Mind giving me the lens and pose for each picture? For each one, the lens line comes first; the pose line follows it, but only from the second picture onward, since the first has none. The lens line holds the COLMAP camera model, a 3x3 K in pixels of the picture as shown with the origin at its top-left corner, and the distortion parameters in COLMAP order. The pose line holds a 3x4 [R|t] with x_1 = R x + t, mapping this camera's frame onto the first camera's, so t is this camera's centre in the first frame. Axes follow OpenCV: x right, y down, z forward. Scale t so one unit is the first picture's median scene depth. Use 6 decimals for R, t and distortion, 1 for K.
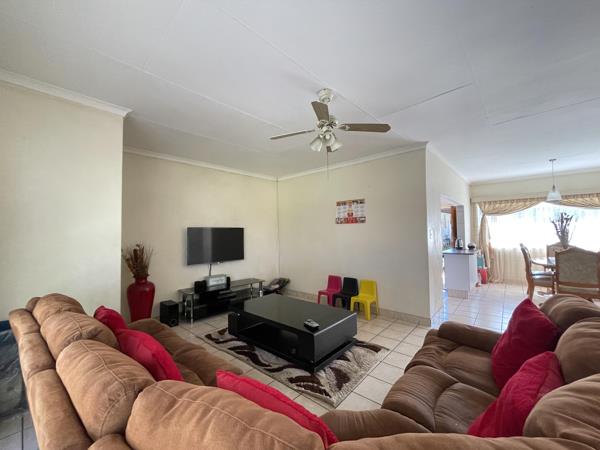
lens RADIAL K [[242.1, 0, 301.0], [0, 242.1, 225.2], [0, 0, 1]] dist [-0.003785, -0.000084]
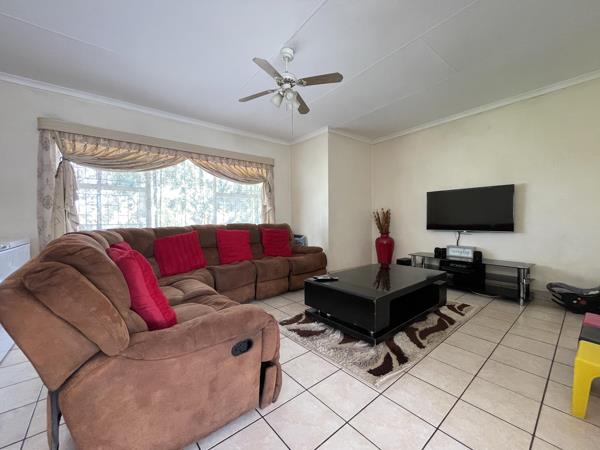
lens RADIAL K [[242.1, 0, 301.0], [0, 242.1, 225.2], [0, 0, 1]] dist [-0.003785, -0.000084]
pose [[-0.142546, 0.042225, -0.988887, 0.601659], [0.044443, 0.998355, 0.036223, 0.084403], [0.988790, -0.038785, -0.144188, 0.607379]]
